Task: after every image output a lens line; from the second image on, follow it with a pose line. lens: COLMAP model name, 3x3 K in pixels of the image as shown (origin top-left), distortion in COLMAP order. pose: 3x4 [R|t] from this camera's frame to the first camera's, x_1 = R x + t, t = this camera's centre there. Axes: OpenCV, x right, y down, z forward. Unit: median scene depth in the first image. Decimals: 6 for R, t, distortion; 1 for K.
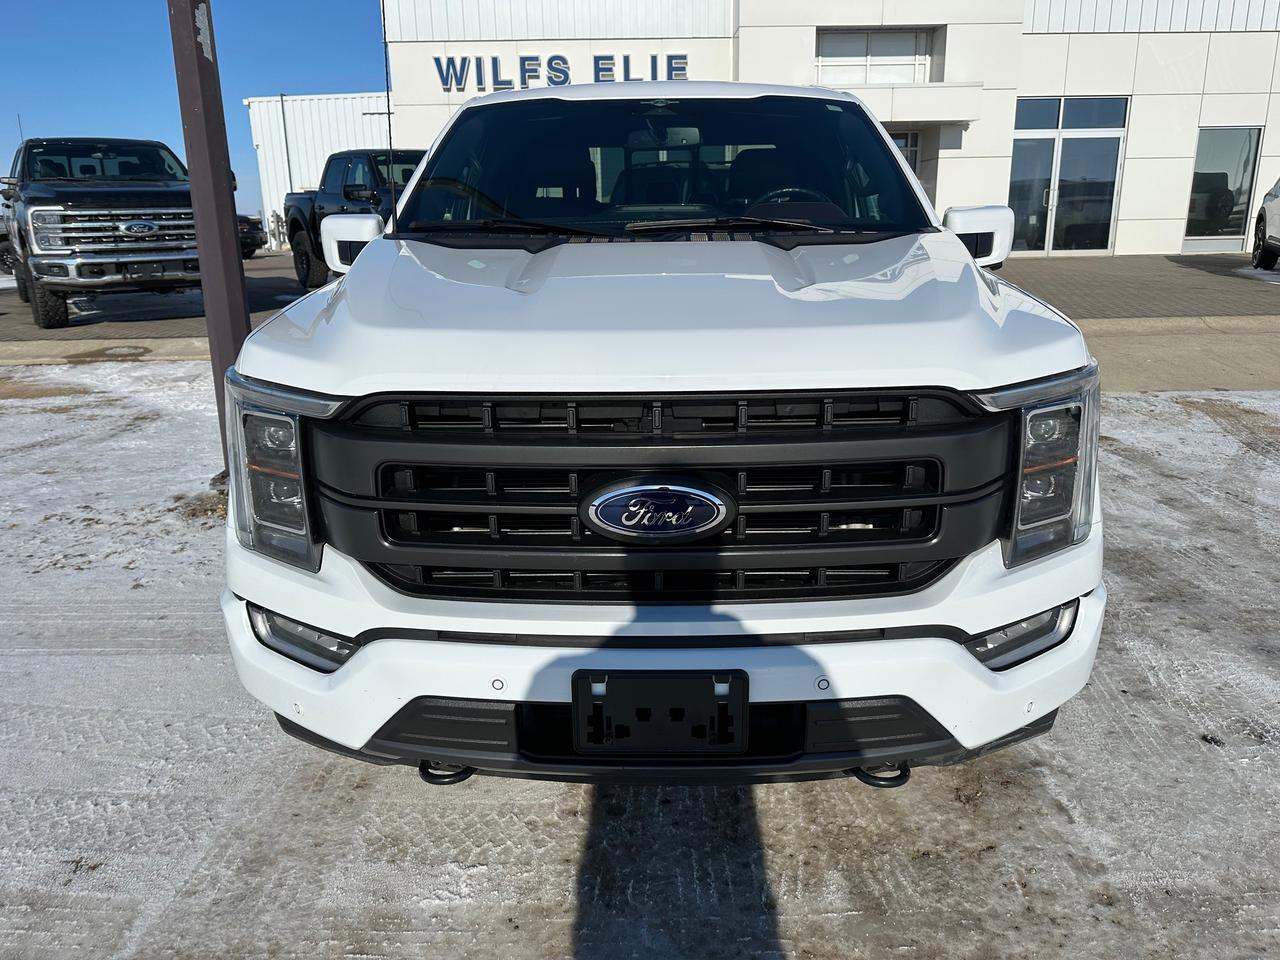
lens RADIAL K [[909.1, 0, 639.8], [0, 909.1, 486.4], [0, 0, 1]] dist [0.030186, -0.033892]
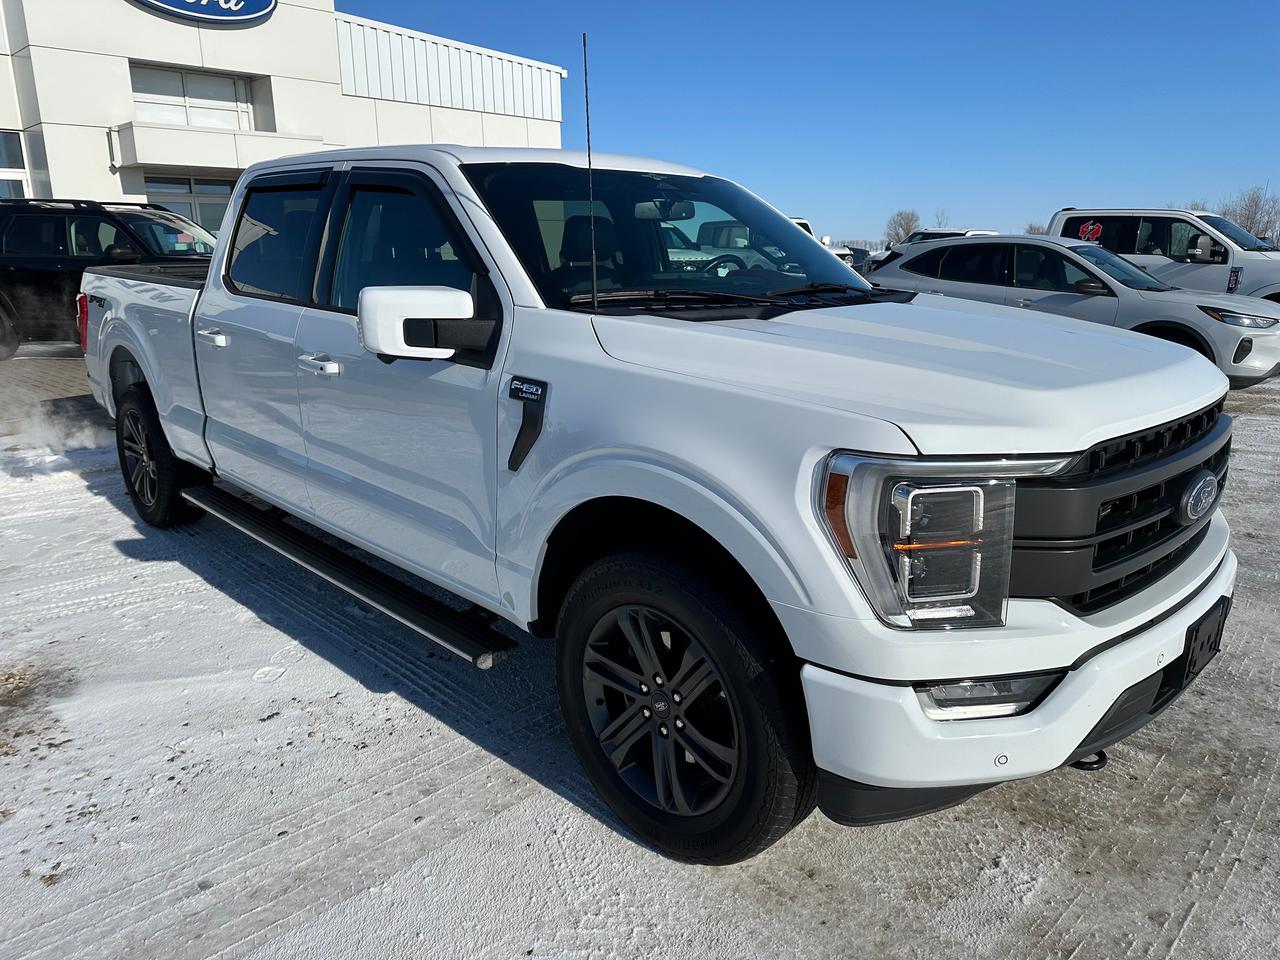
lens RADIAL K [[909.1, 0, 639.7], [0, 909.1, 474.5], [0, 0, 1]] dist [0.030186, -0.033892]
pose [[0.693694, -0.167296, 0.700572, -0.659317], [0.206704, 0.977978, 0.028865, -0.095106], [-0.689973, 0.124788, 0.712997, 0.245275]]
